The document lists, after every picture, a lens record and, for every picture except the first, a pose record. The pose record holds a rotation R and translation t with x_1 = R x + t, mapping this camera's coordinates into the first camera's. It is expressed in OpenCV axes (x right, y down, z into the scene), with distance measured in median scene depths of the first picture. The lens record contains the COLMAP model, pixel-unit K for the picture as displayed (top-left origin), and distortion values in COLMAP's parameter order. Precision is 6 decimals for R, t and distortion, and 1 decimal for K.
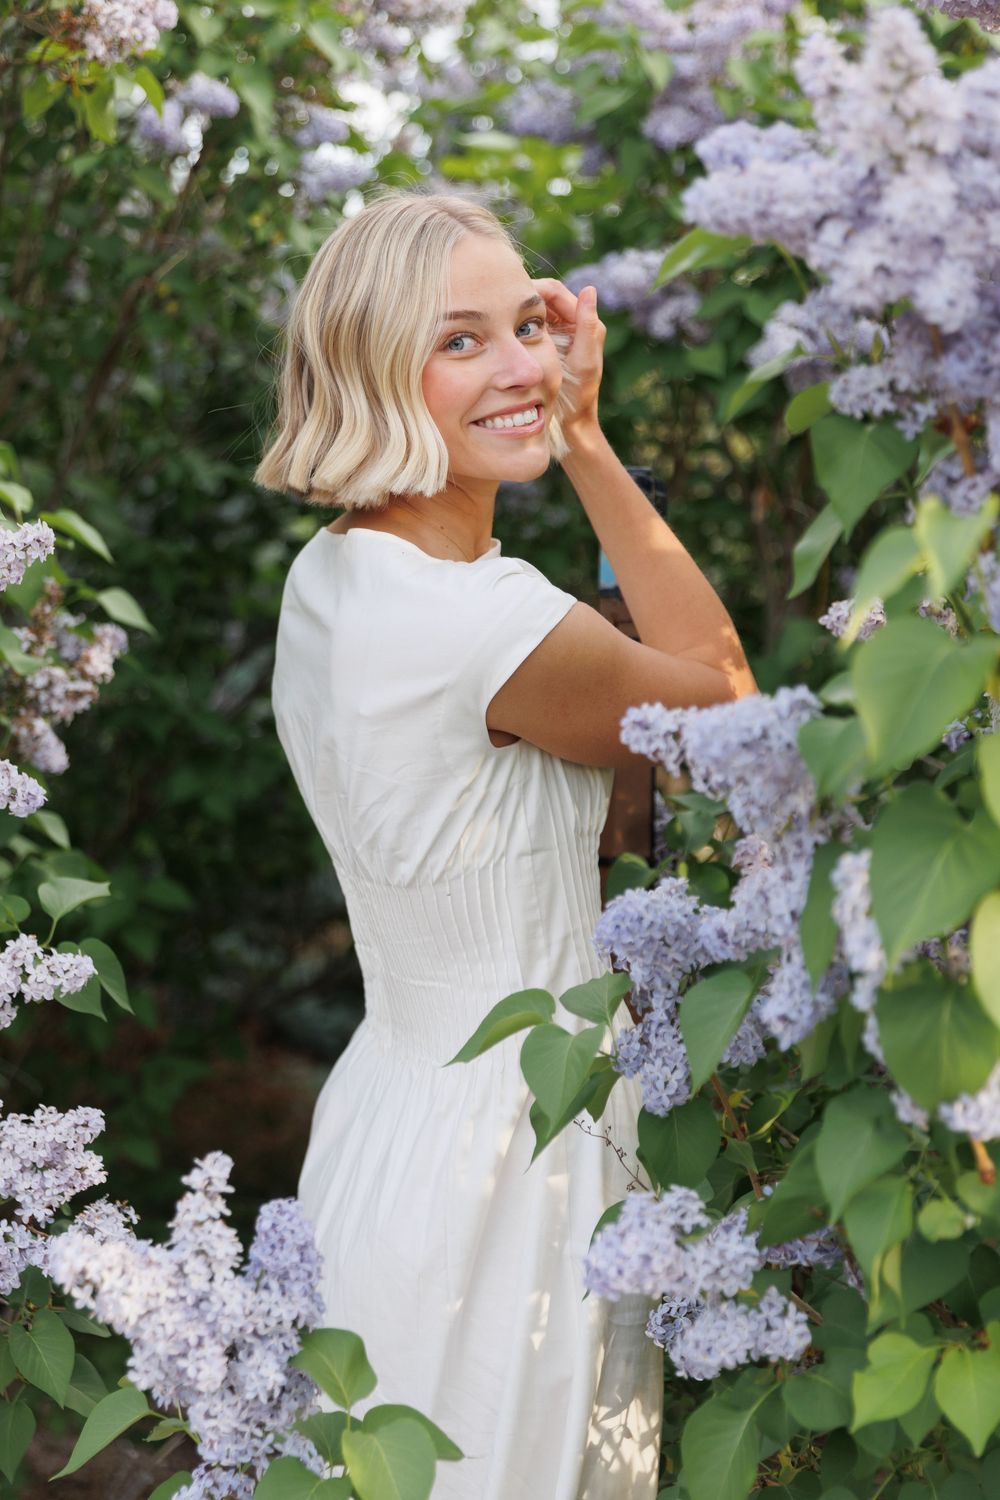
lens RADIAL K [[2640.6, 0, 500.0], [0, 2640.6, 750.0], [0, 0, 1]] dist [0.000987, -0.119645]
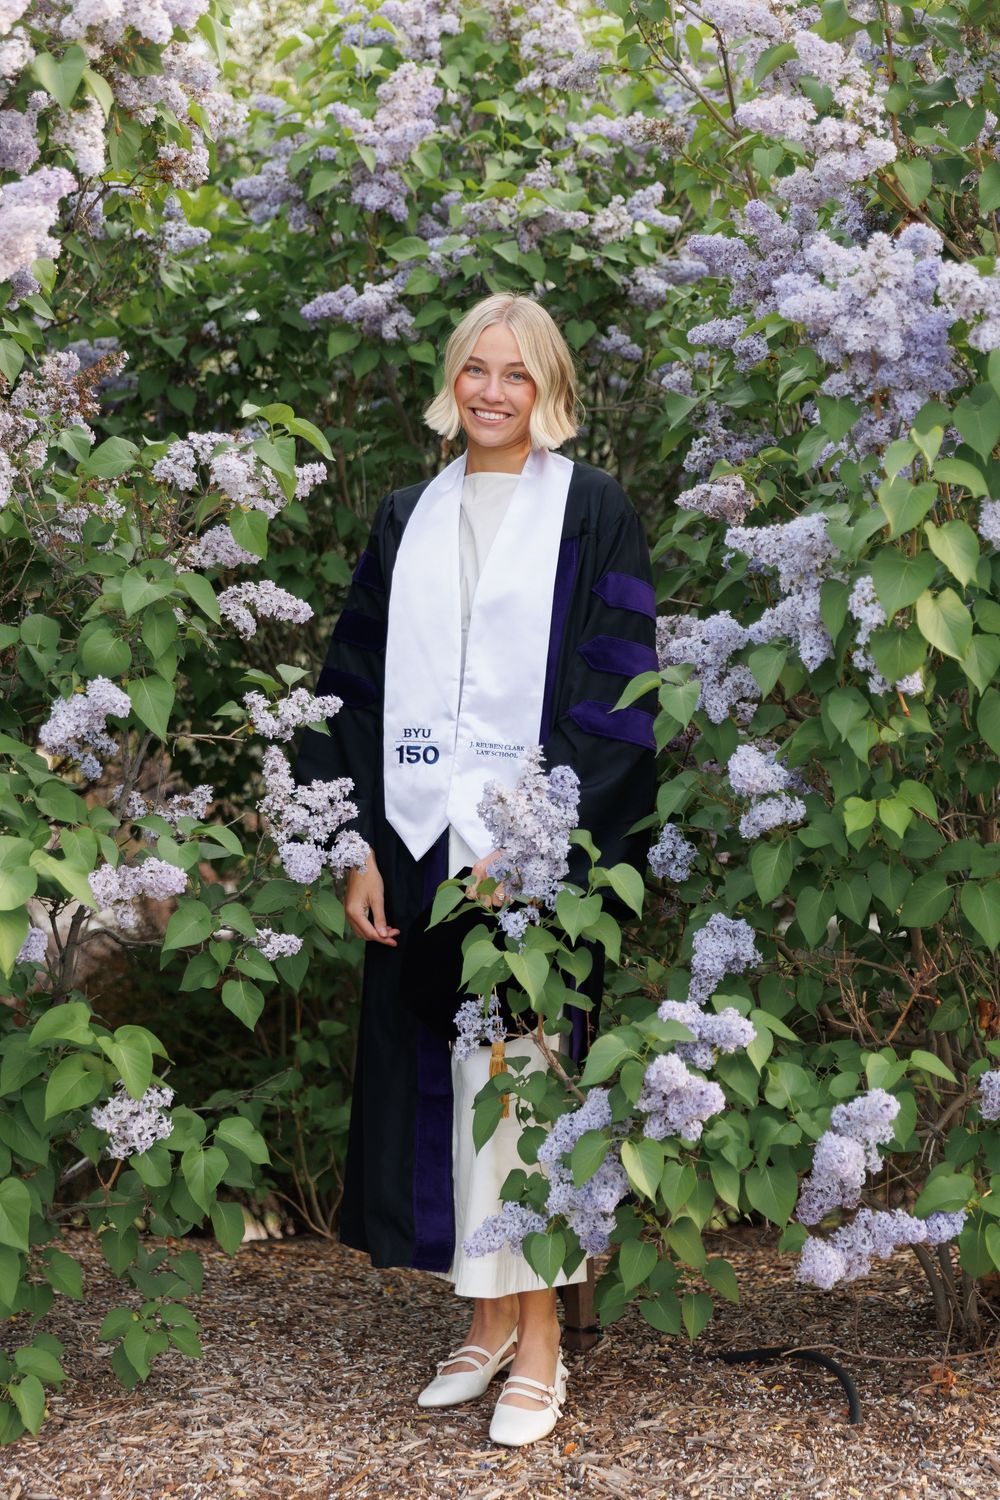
lens RADIAL K [[2527.9, 0, 500.0], [0, 2527.9, 750.0], [0, 0, 1]] dist [0.002719, 0.002289]
pose [[0.955906, -0.067777, 0.285744, -0.733862], [0.061970, 0.997647, 0.029325, 0.093083], [-0.287059, -0.010324, 0.957857, -0.964938]]
